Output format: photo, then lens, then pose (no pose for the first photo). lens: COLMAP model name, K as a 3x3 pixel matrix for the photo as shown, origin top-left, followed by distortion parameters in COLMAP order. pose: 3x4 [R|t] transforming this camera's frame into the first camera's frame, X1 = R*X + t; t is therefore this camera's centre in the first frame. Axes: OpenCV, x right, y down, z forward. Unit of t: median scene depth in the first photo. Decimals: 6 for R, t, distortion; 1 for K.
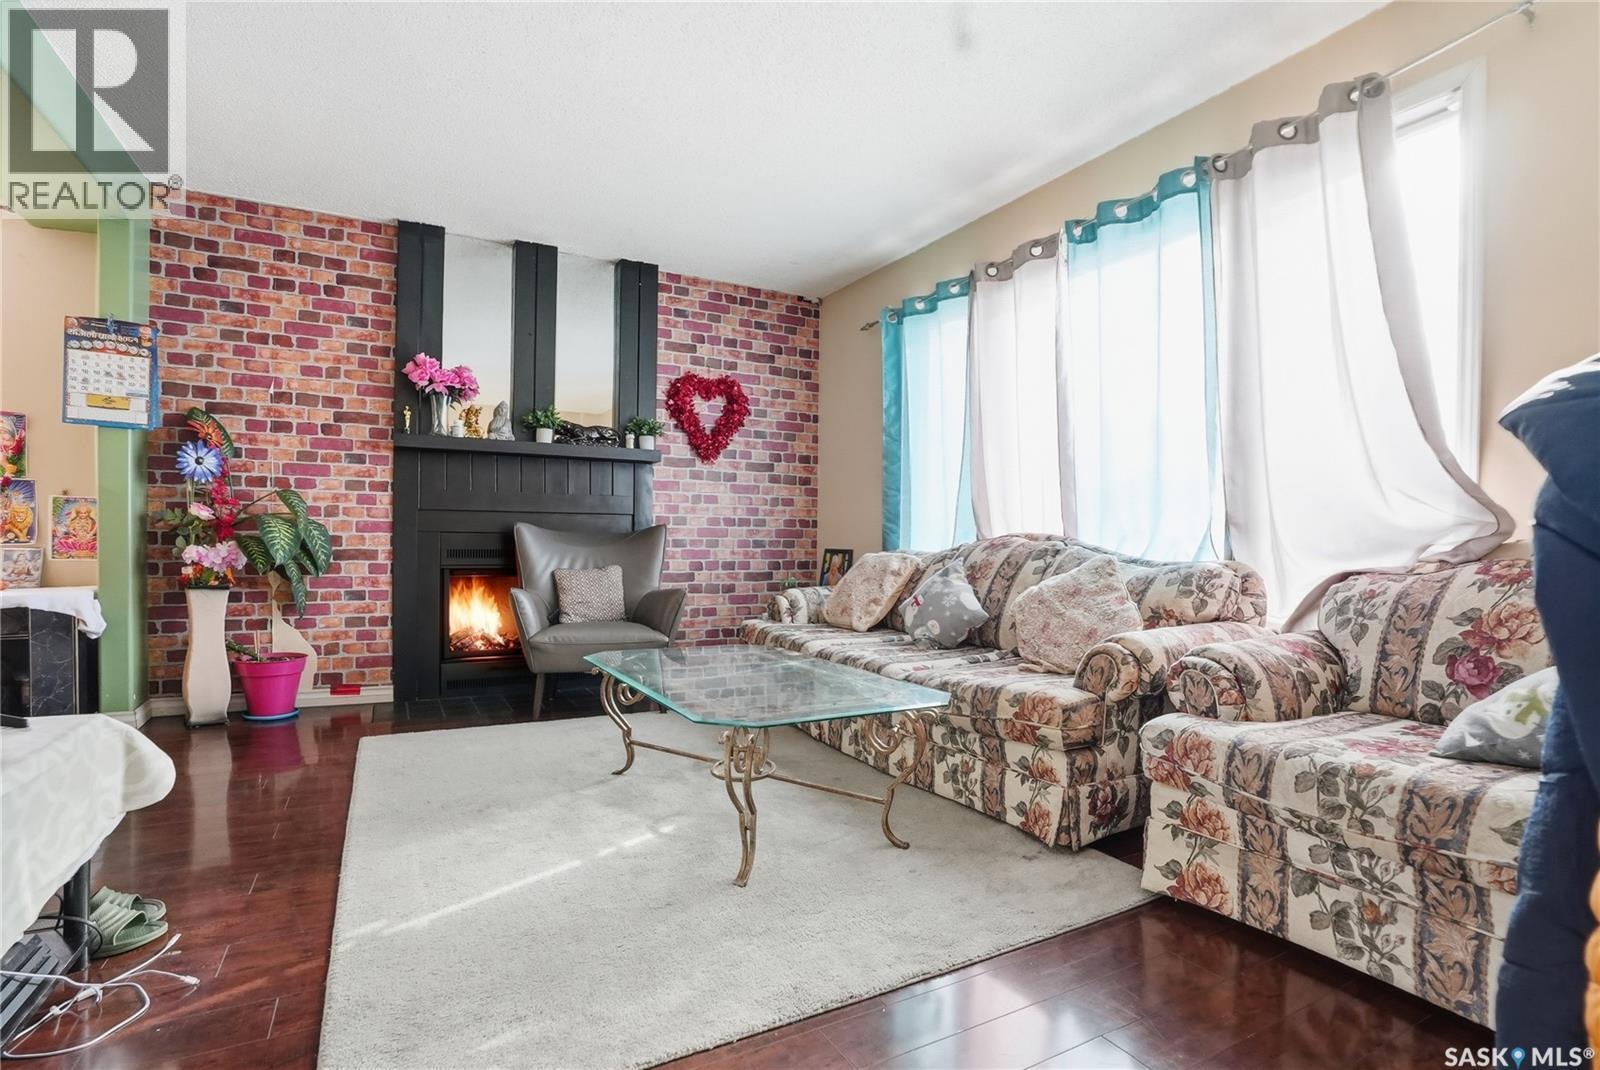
lens RADIAL K [[743.1, 0, 800.6], [0, 743.1, 526.6], [0, 0, 1]] dist [-0.069646, 0.026040]
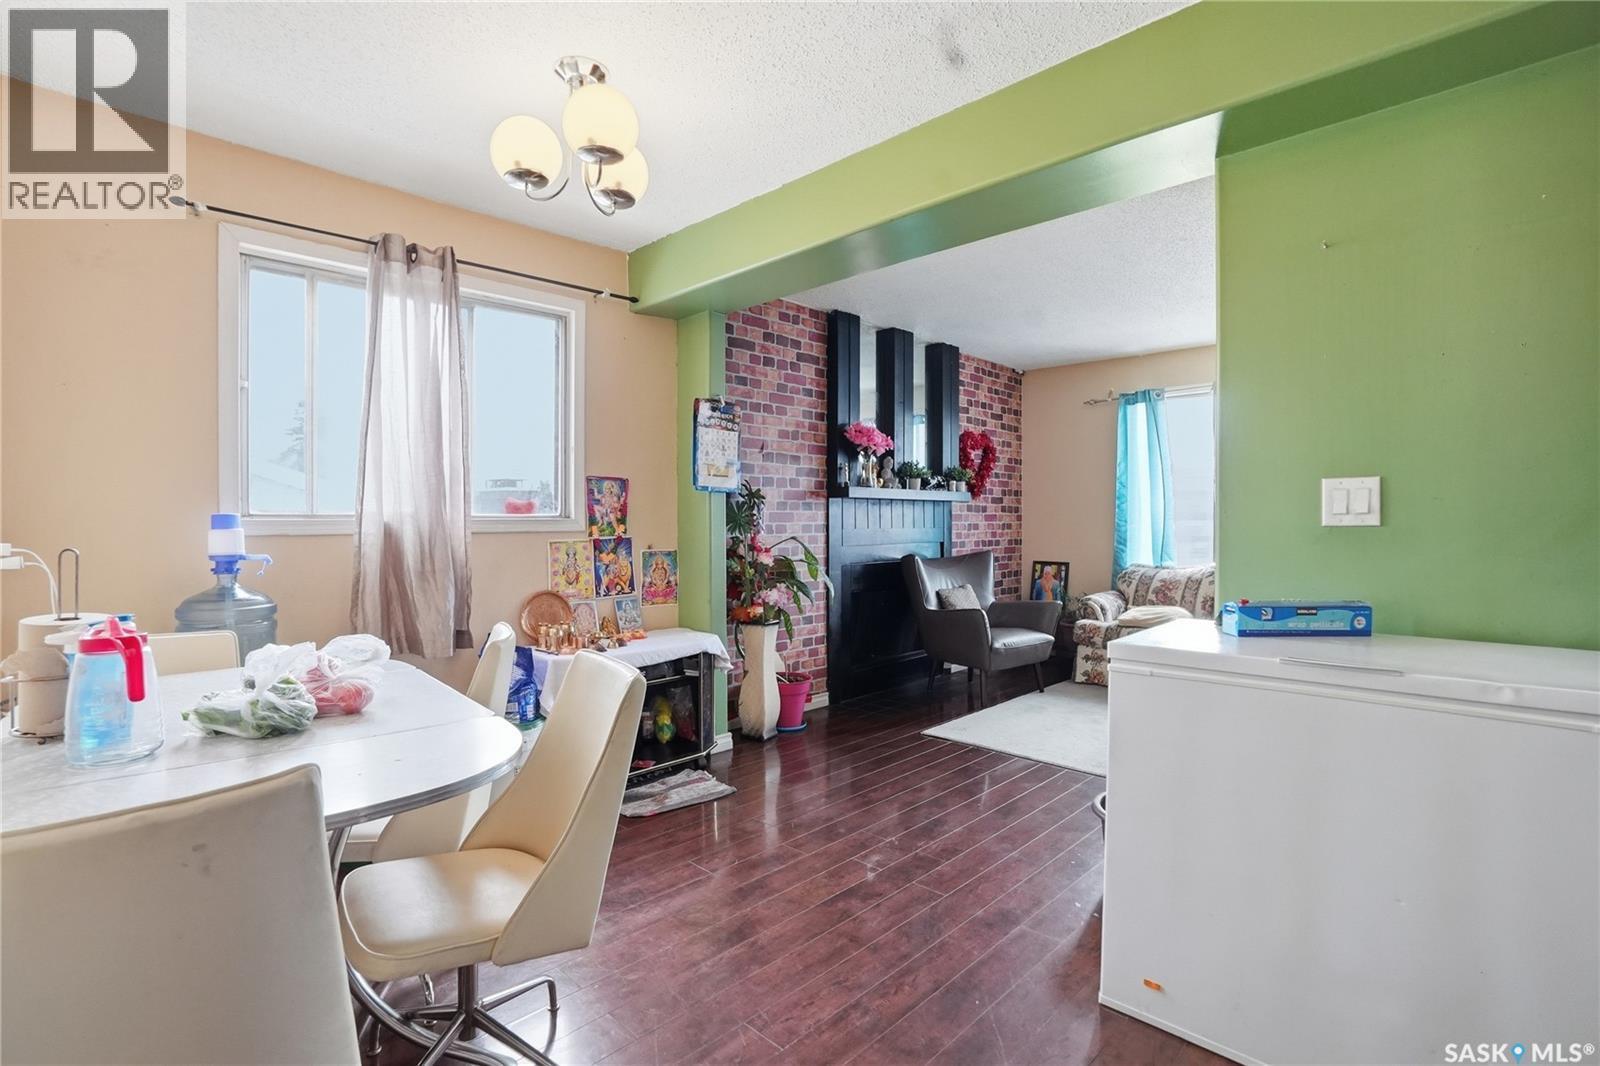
lens RADIAL K [[744.7, 0, 795.7], [0, 744.7, 499.3], [0, 0, 1]] dist [-0.068839, 0.016819]
pose [[0.950799, -0.005683, 0.309755, -0.993247], [0.007552, 0.999960, -0.004834, -0.097971], [-0.309716, 0.006936, 0.950804, -0.162443]]
